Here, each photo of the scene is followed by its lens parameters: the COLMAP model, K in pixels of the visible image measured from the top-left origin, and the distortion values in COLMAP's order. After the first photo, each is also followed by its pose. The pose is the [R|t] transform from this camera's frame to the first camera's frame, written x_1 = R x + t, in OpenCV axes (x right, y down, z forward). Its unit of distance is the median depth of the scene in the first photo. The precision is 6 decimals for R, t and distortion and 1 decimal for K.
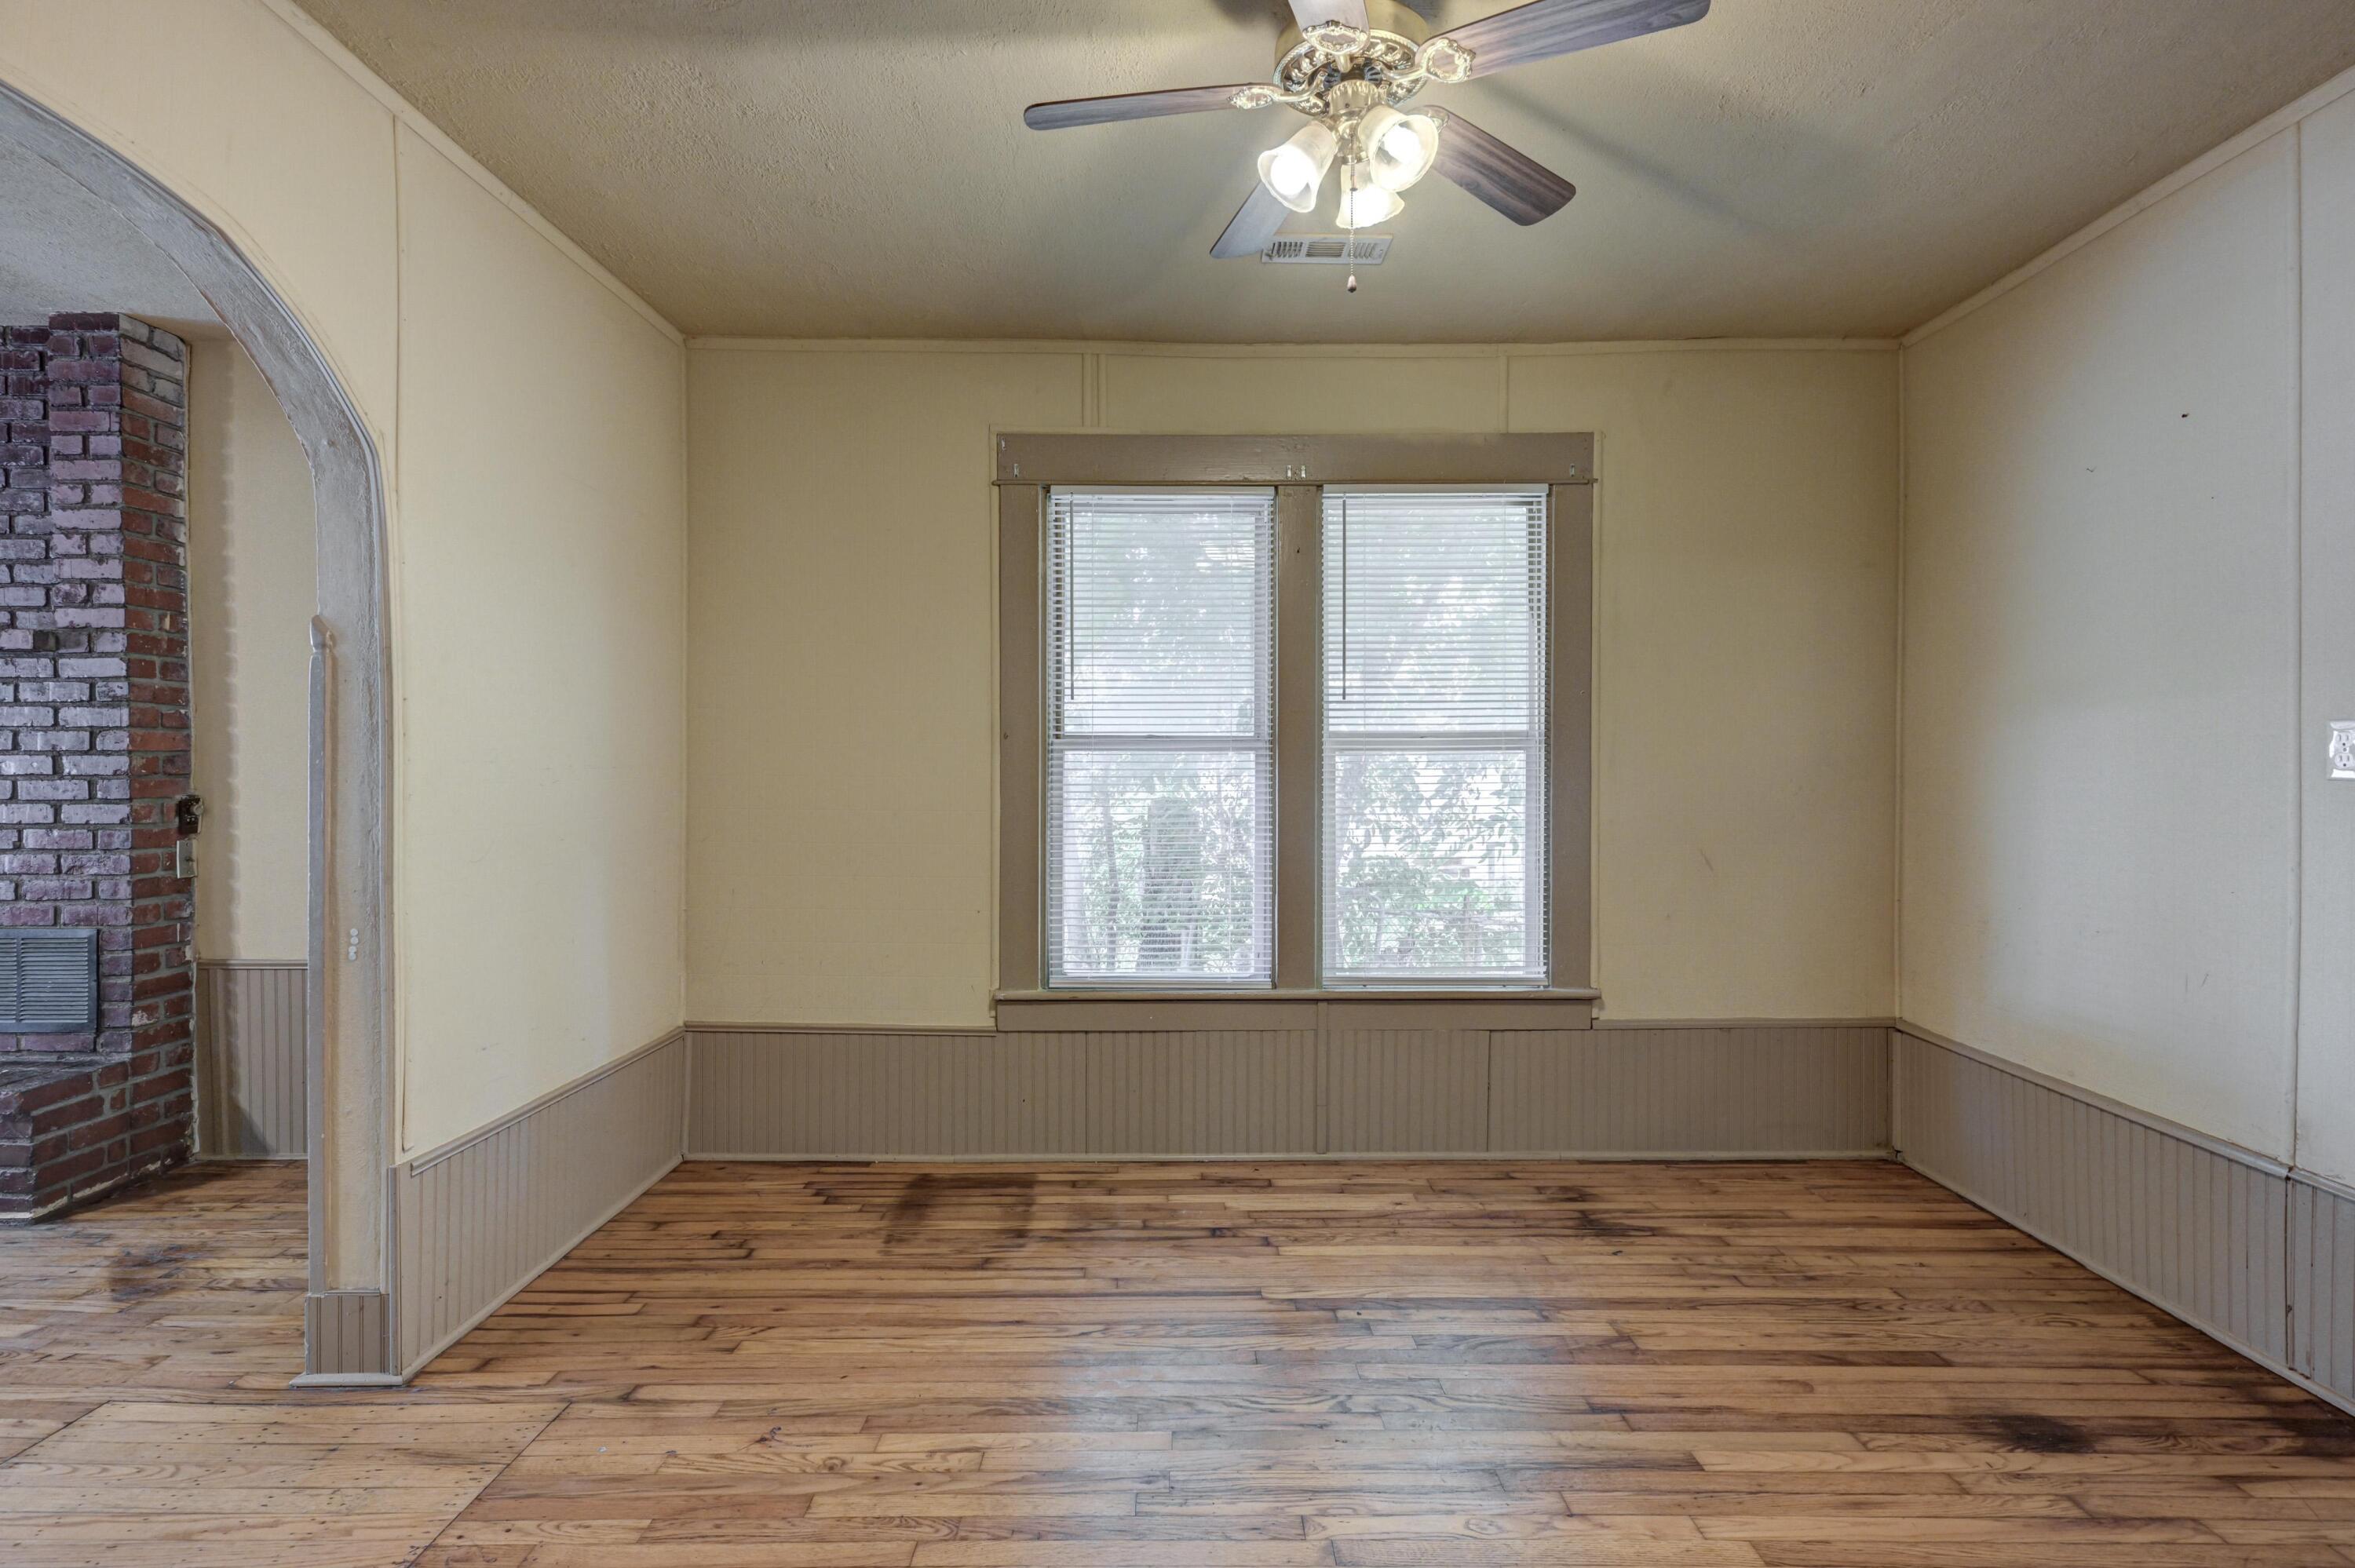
lens RADIAL K [[1132.0, 0, 1180.6], [0, 1132.0, 770.4], [0, 0, 1]] dist [-0.001940, 0.000622]
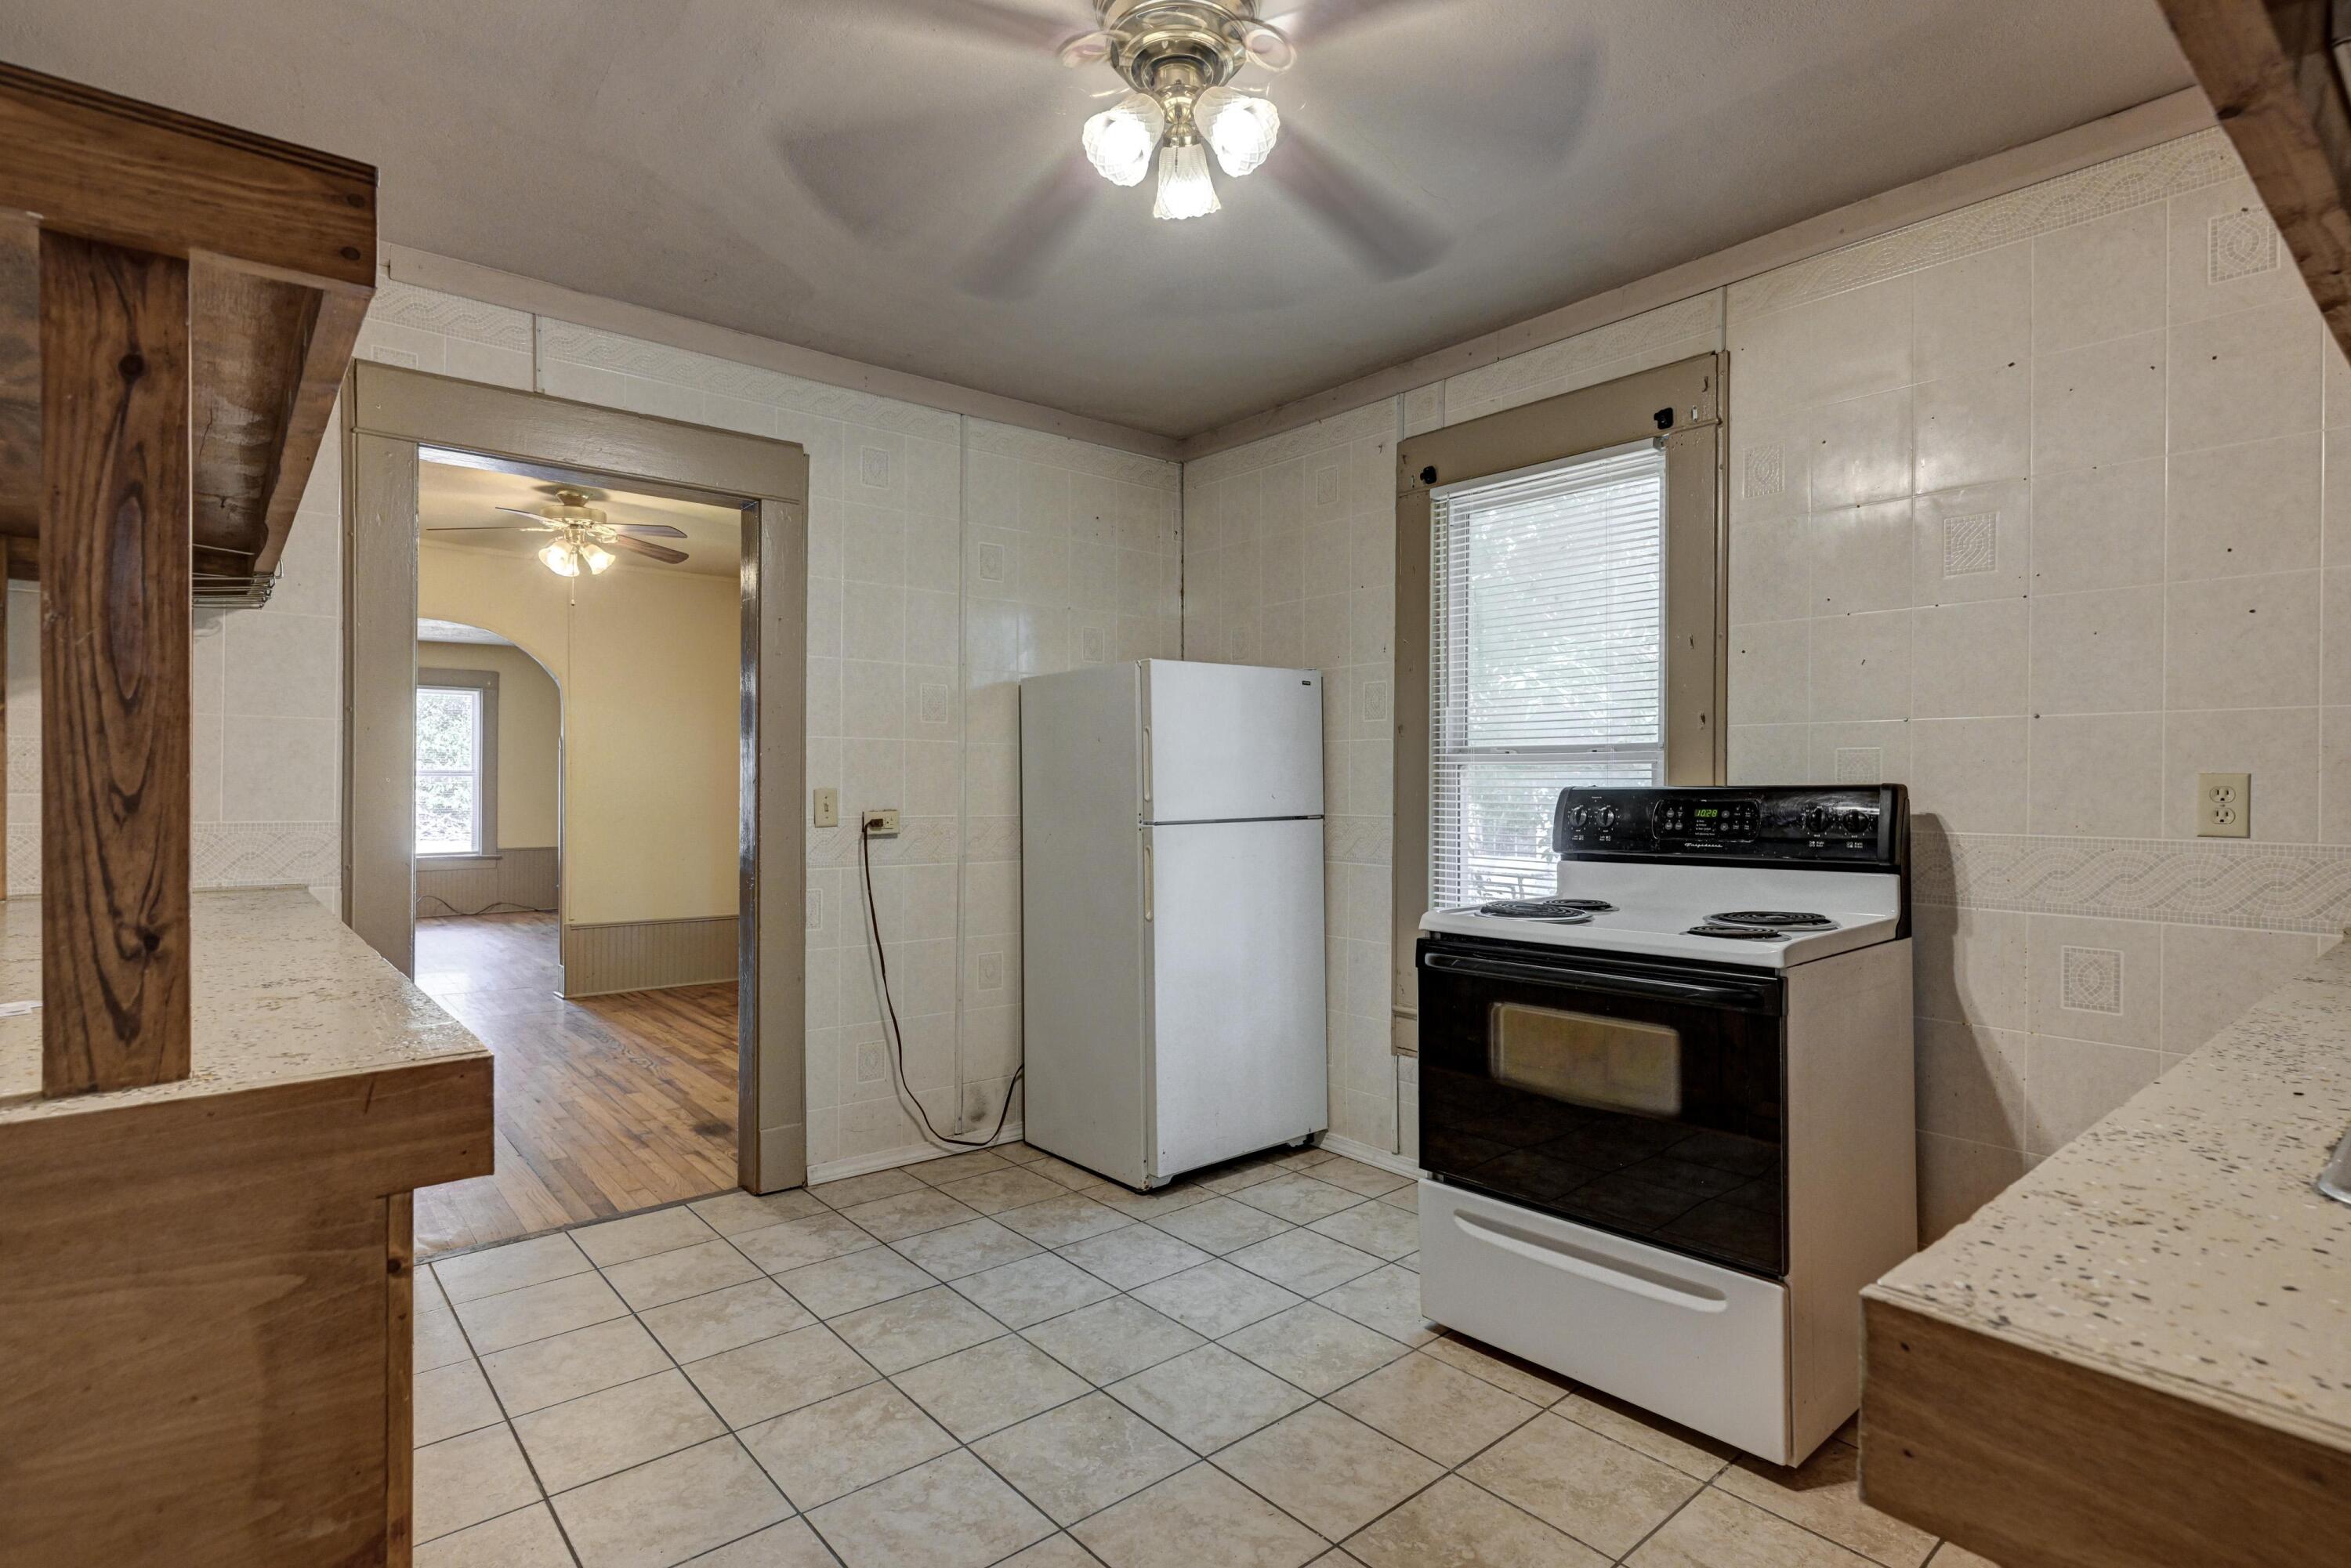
lens RADIAL K [[1134.9, 0, 1175.5], [0, 1134.9, 784.0], [0, 0, 1]] dist [-0.000205, 0.000565]
pose [[0.644412, -0.001473, -0.764677, 1.742721], [-0.005164, 0.999967, -0.006279, 0.000214], [0.764661, 0.007995, 0.644383, 0.216687]]
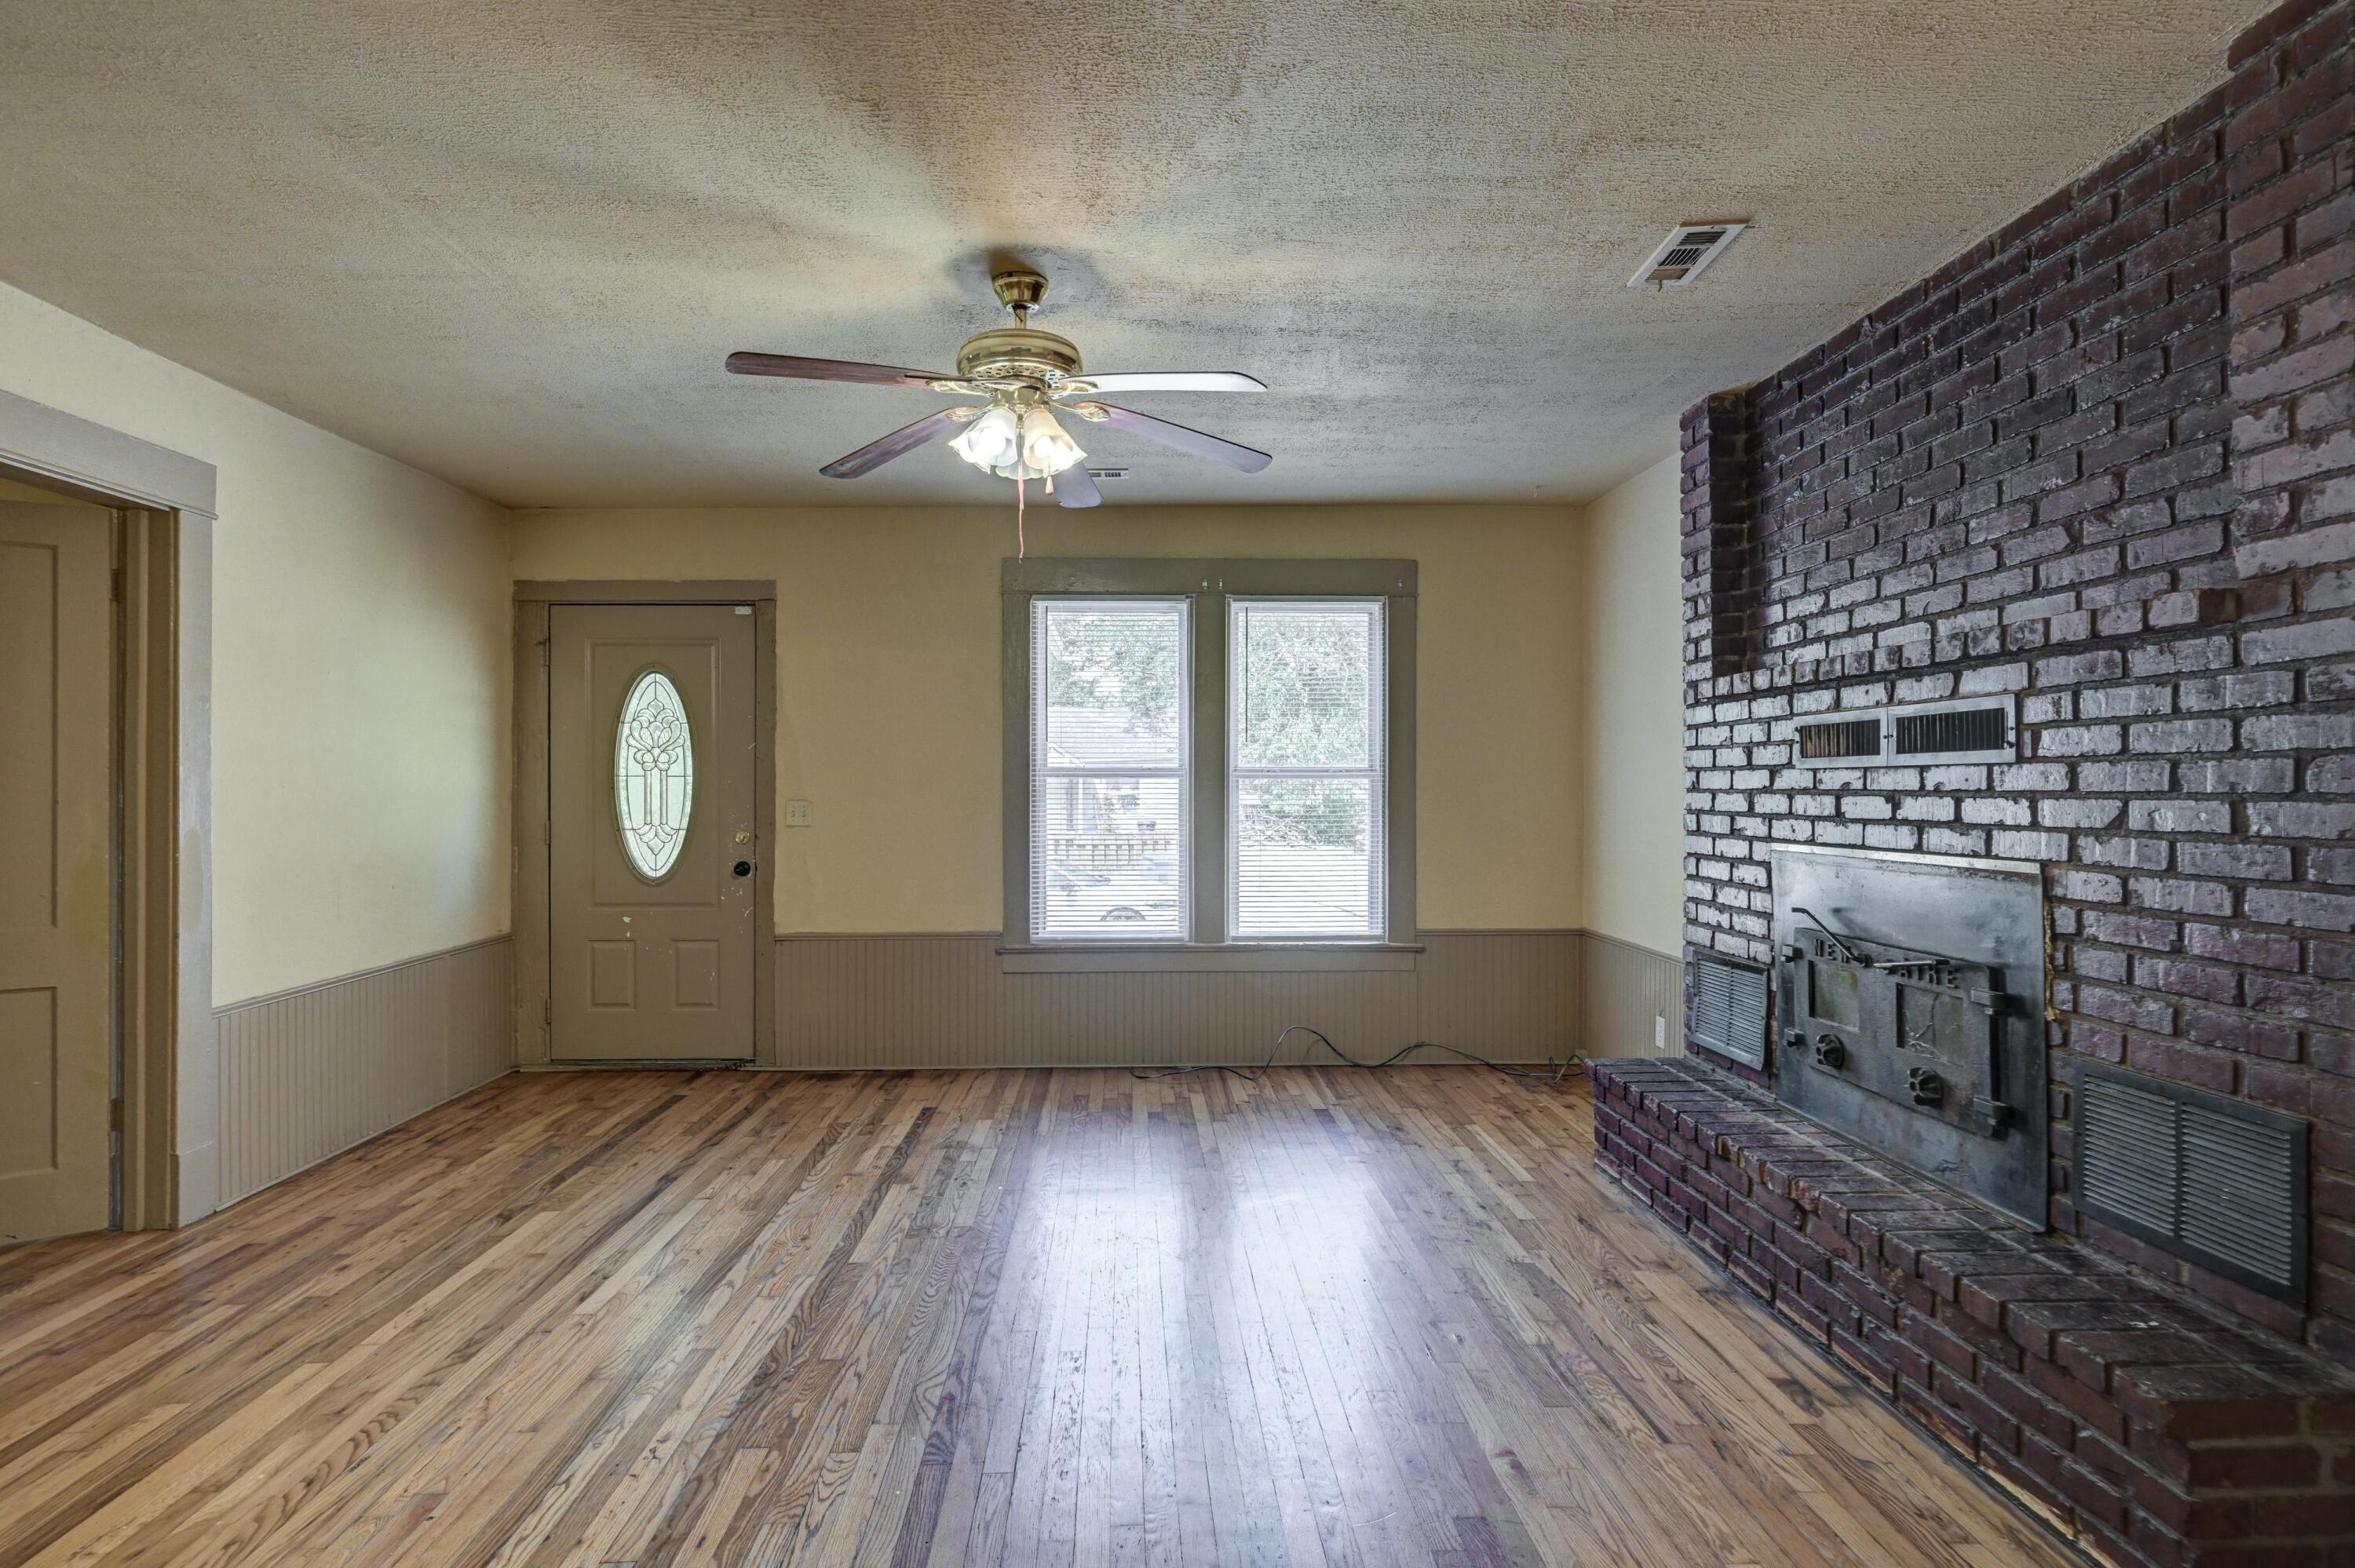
lens RADIAL K [[1181.5, 0, 1169.0], [0, 1181.5, 787.3], [0, 0, 1]] dist [0.001395, 0.001558]
pose [[0.035925, -0.000830, -0.999354, -0.410118], [-0.004306, 0.999990, -0.000985, -0.017514], [0.999345, 0.004339, 0.035921, 0.433981]]
